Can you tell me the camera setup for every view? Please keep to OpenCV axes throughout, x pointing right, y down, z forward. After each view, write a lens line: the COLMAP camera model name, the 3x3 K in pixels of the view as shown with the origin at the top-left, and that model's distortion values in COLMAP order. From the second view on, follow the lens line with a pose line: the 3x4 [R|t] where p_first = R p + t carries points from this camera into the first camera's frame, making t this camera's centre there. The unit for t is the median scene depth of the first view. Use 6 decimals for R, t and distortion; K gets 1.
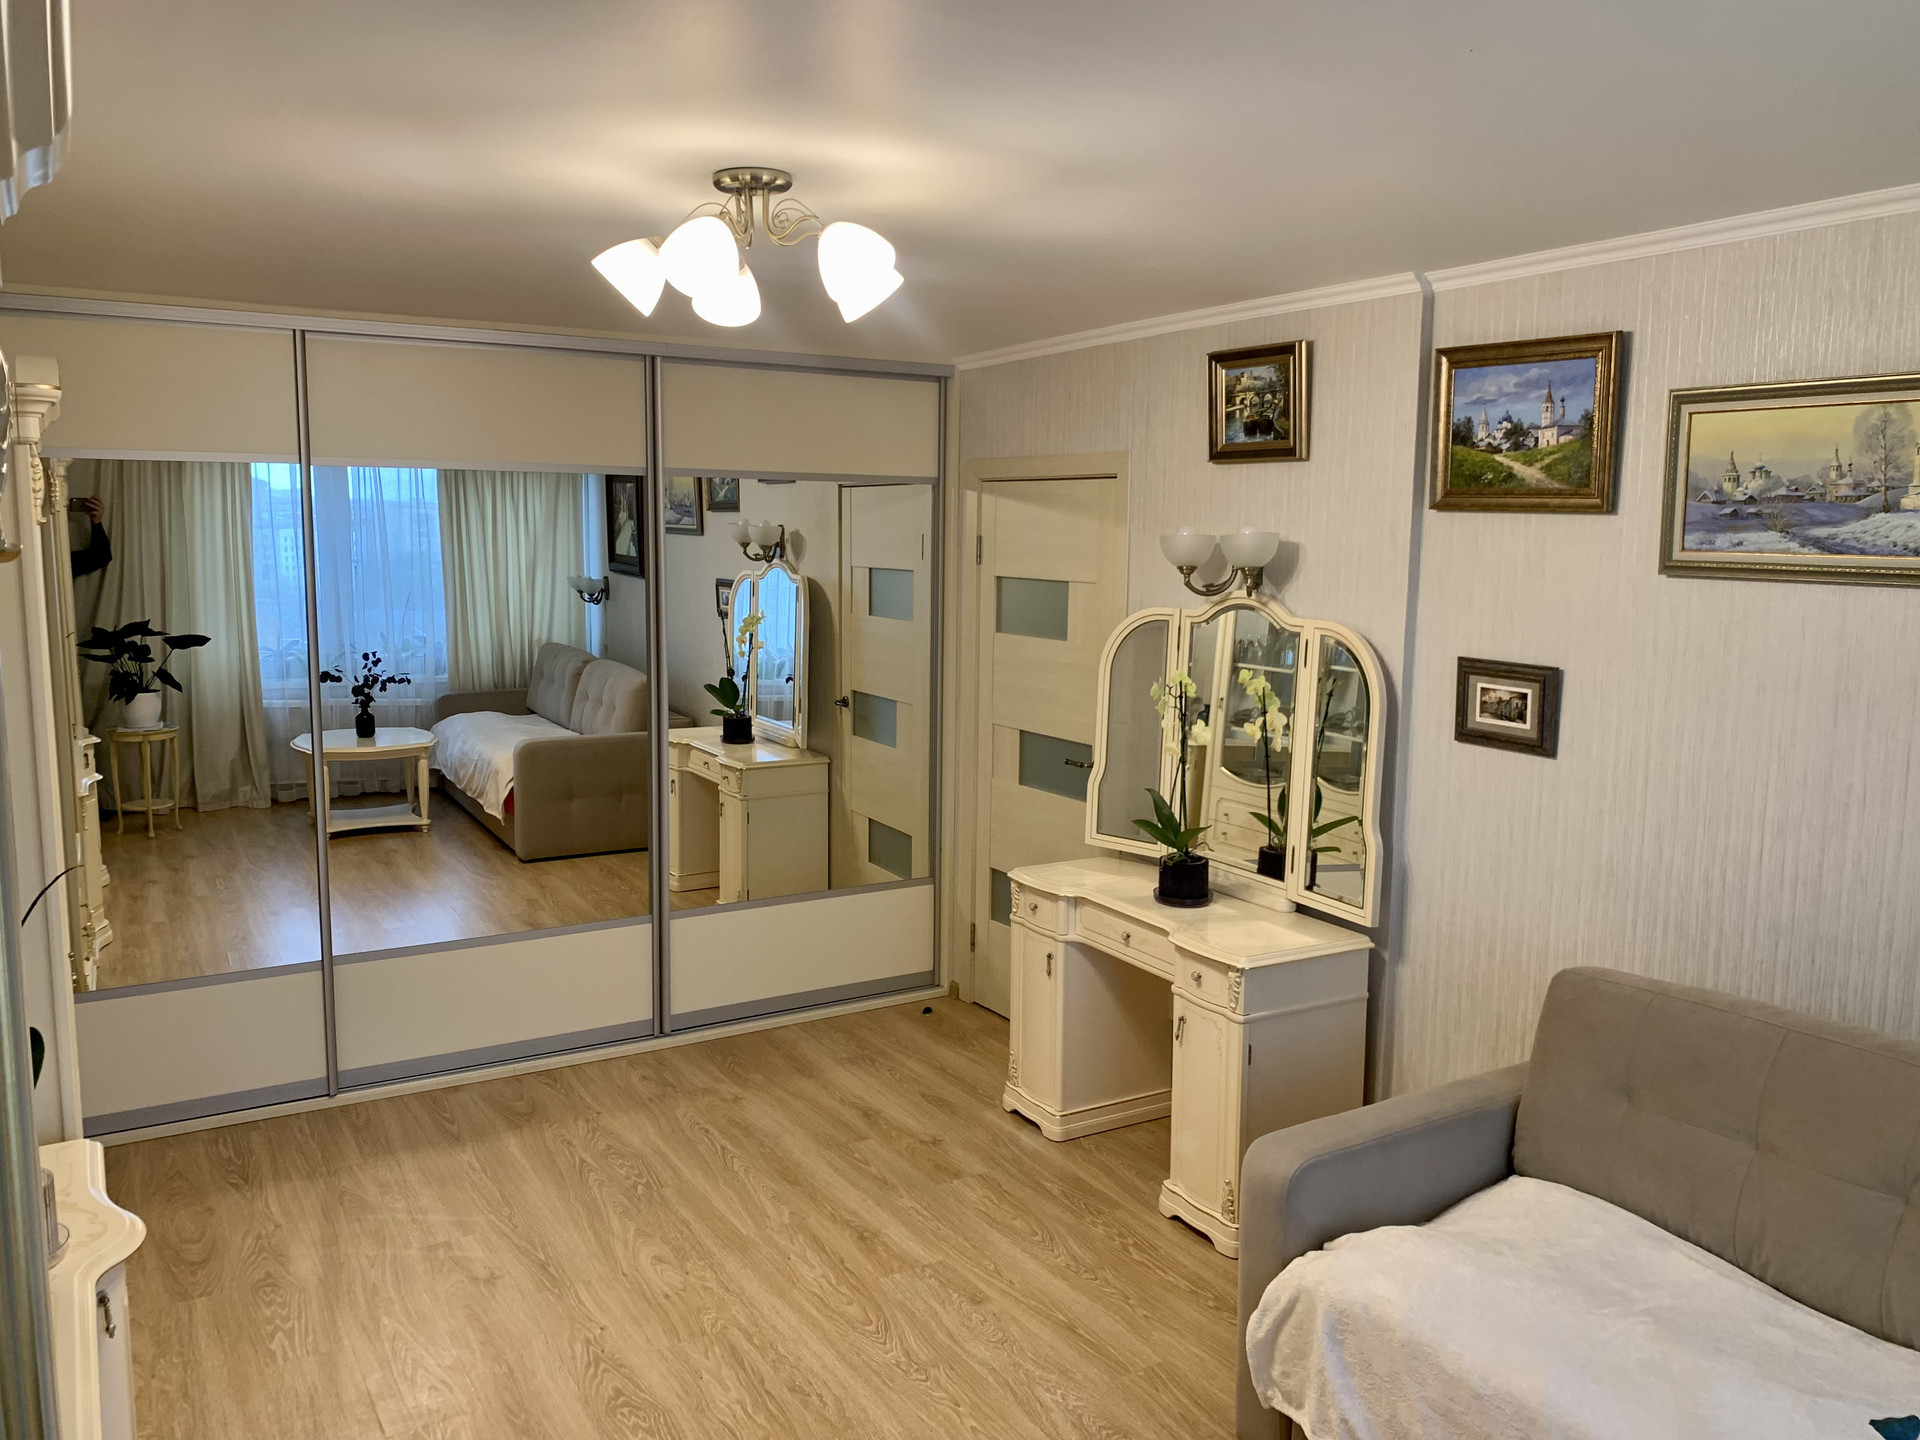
lens RADIAL K [[1424.6, 0, 960.0], [0, 1424.6, 720.0], [0, 0, 1]] dist [-0.000598, 0.002395]
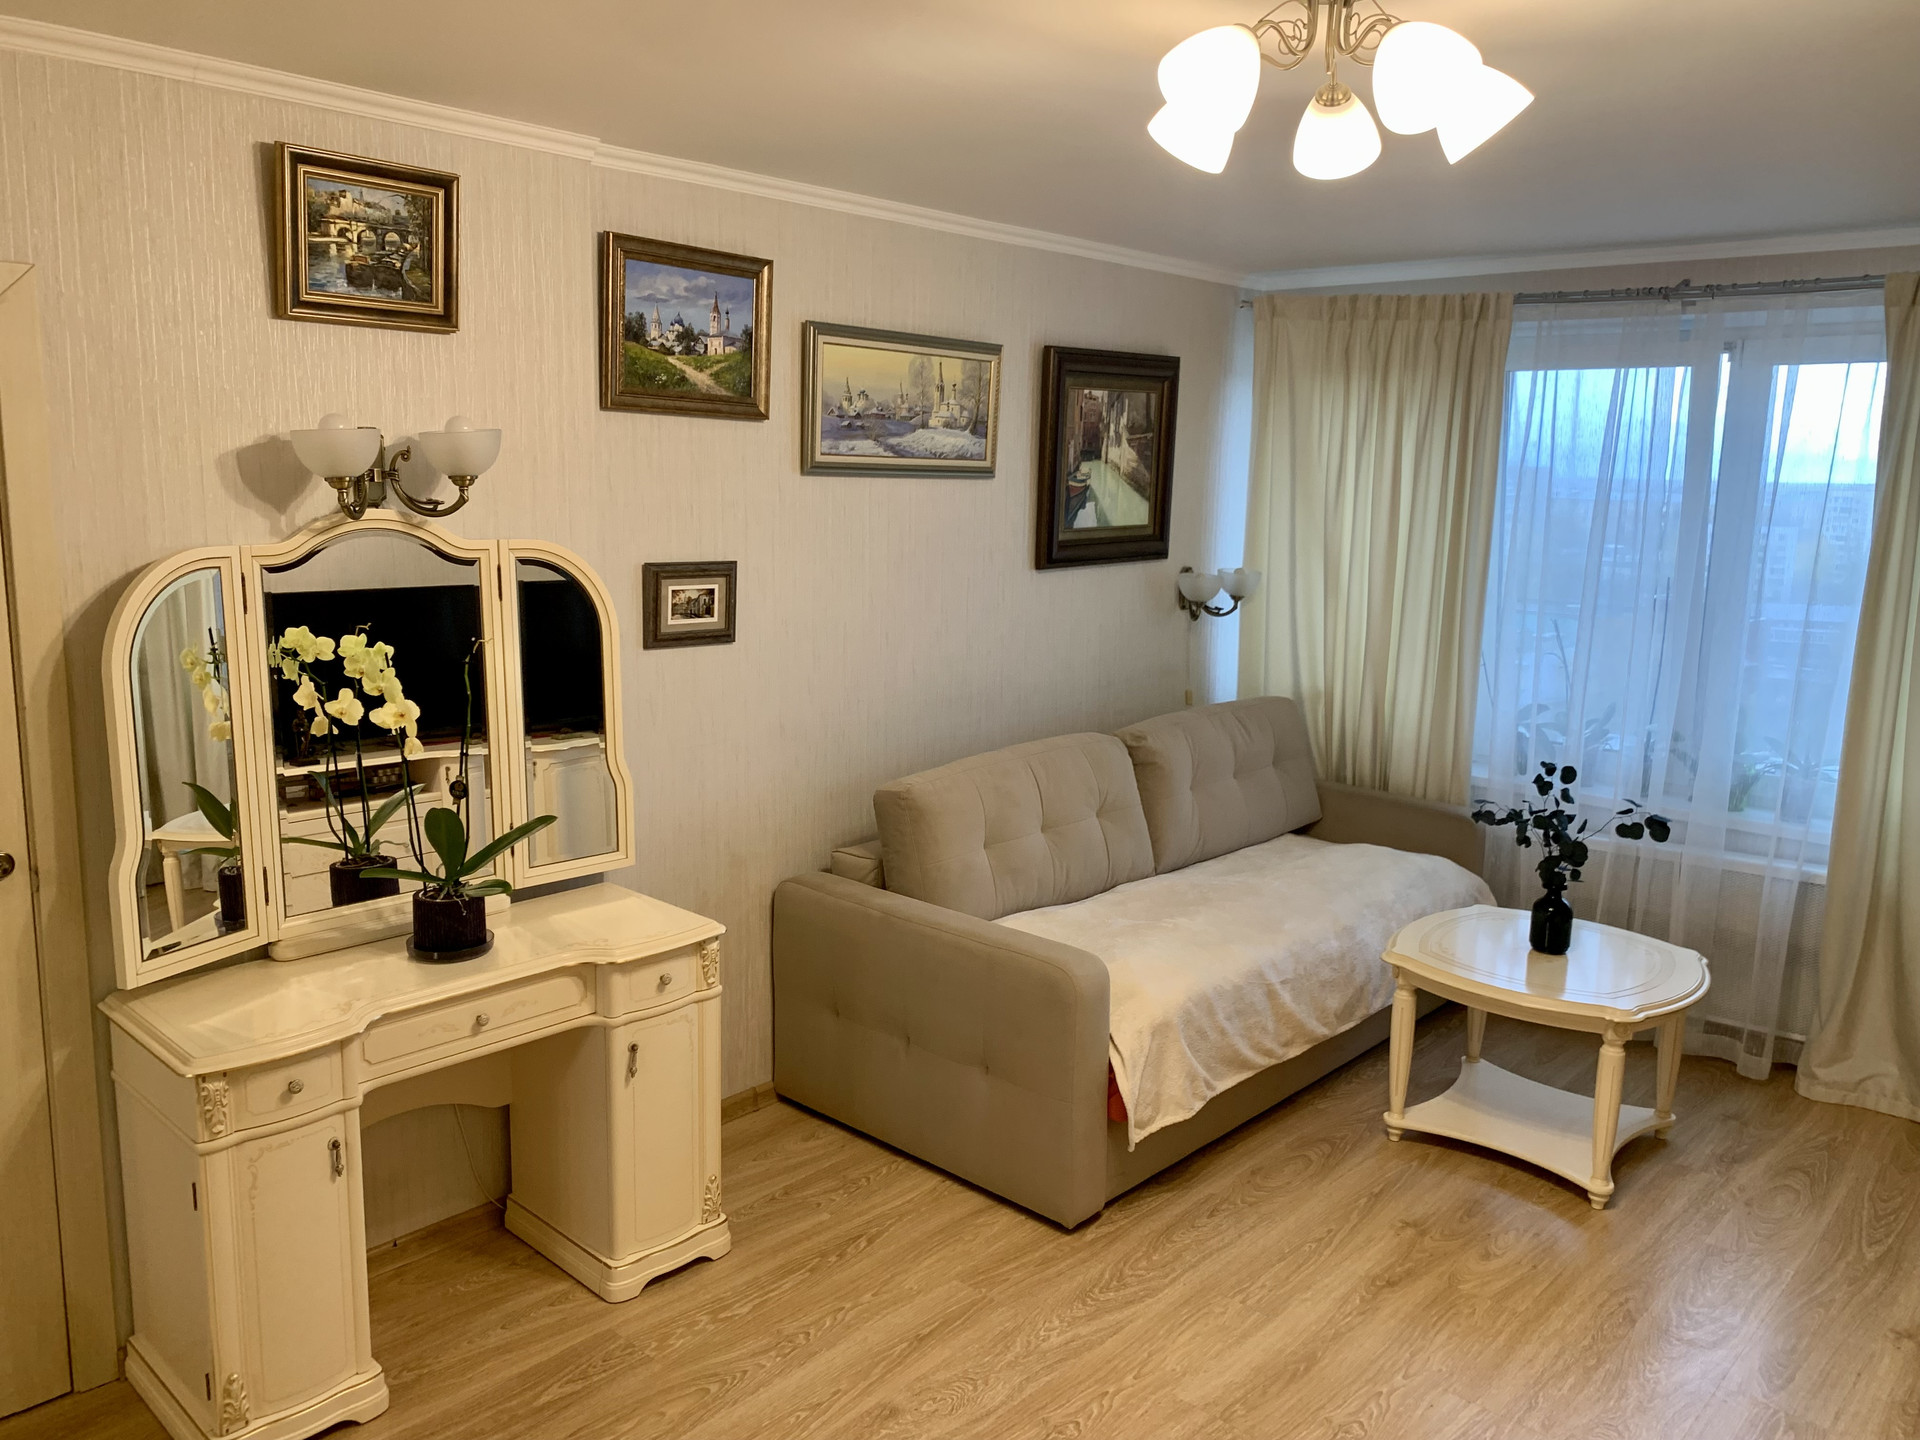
lens RADIAL K [[1481.0, 0, 965.2], [0, 1481.0, 701.9], [0, 0, 1]] dist [0.080670, -0.185417]
pose [[-0.279394, -0.188382, 0.941515, -0.722149], [0.086638, 0.971619, 0.220115, -0.165593], [-0.956260, 0.143070, -0.255143, 1.121550]]
